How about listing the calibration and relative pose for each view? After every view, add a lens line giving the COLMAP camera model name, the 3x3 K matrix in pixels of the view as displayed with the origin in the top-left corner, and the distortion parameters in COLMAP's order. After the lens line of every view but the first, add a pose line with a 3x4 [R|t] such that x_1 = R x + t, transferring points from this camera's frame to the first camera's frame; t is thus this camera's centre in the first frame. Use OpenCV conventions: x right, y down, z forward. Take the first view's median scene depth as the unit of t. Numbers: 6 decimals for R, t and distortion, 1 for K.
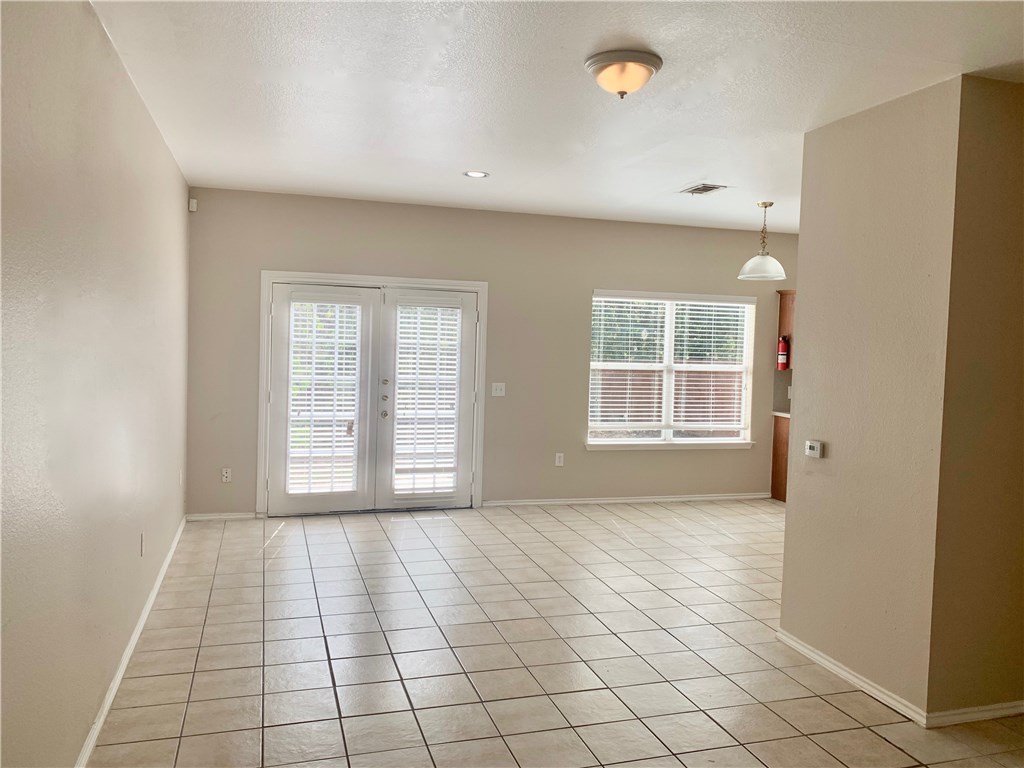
lens RADIAL K [[780.5, 0, 511.0], [0, 780.5, 381.9], [0, 0, 1]] dist [0.060061, -0.051591]
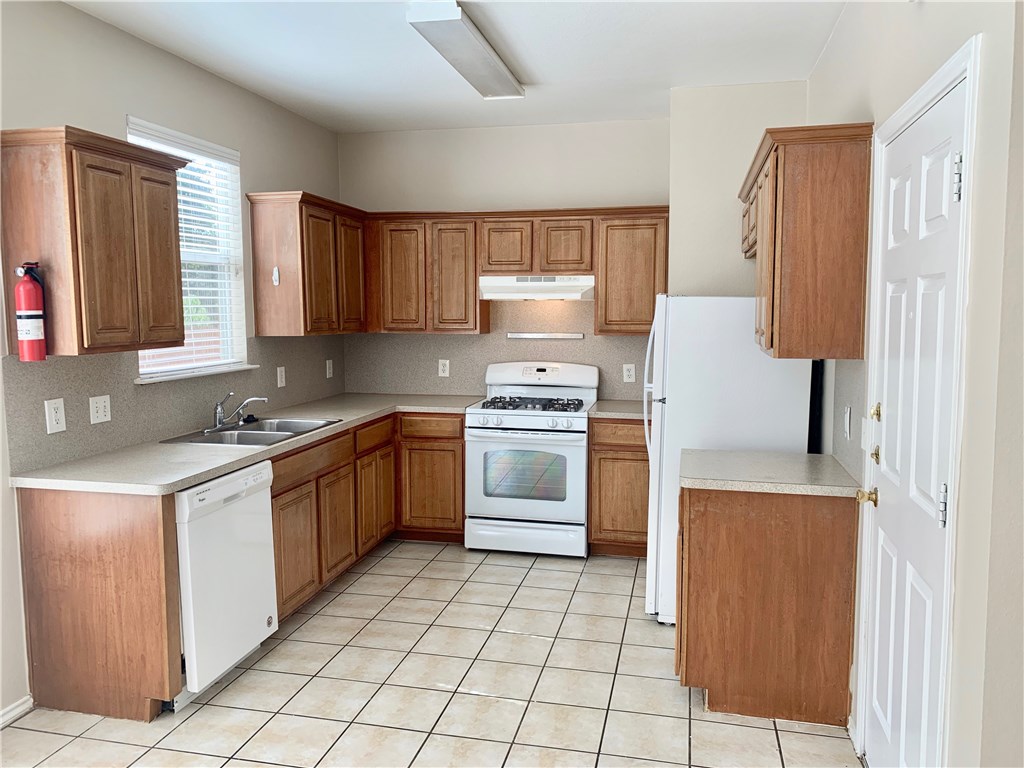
lens RADIAL K [[780.5, 0, 507.3], [0, 780.5, 386.1], [0, 0, 1]] dist [0.060061, -0.051591]
pose [[0.512739, -0.116214, 0.850643, 0.152362], [0.064001, 0.993213, 0.097114, -0.024856], [-0.856156, 0.004648, 0.516697, 0.642649]]
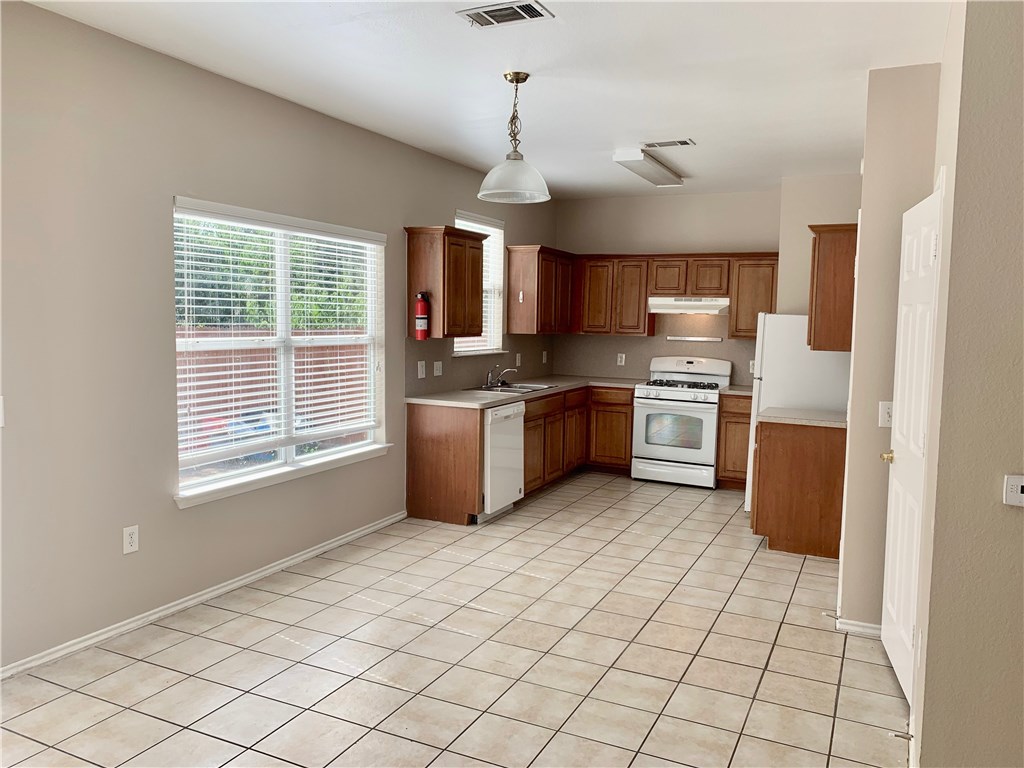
lens RADIAL K [[780.5, 0, 509.1], [0, 780.5, 382.8], [0, 0, 1]] dist [0.060061, -0.051591]
pose [[0.686675, -0.077468, 0.722825, -0.119218], [0.039333, 0.996809, 0.069466, -0.022593], [-0.725900, -0.019269, 0.687530, 0.458121]]
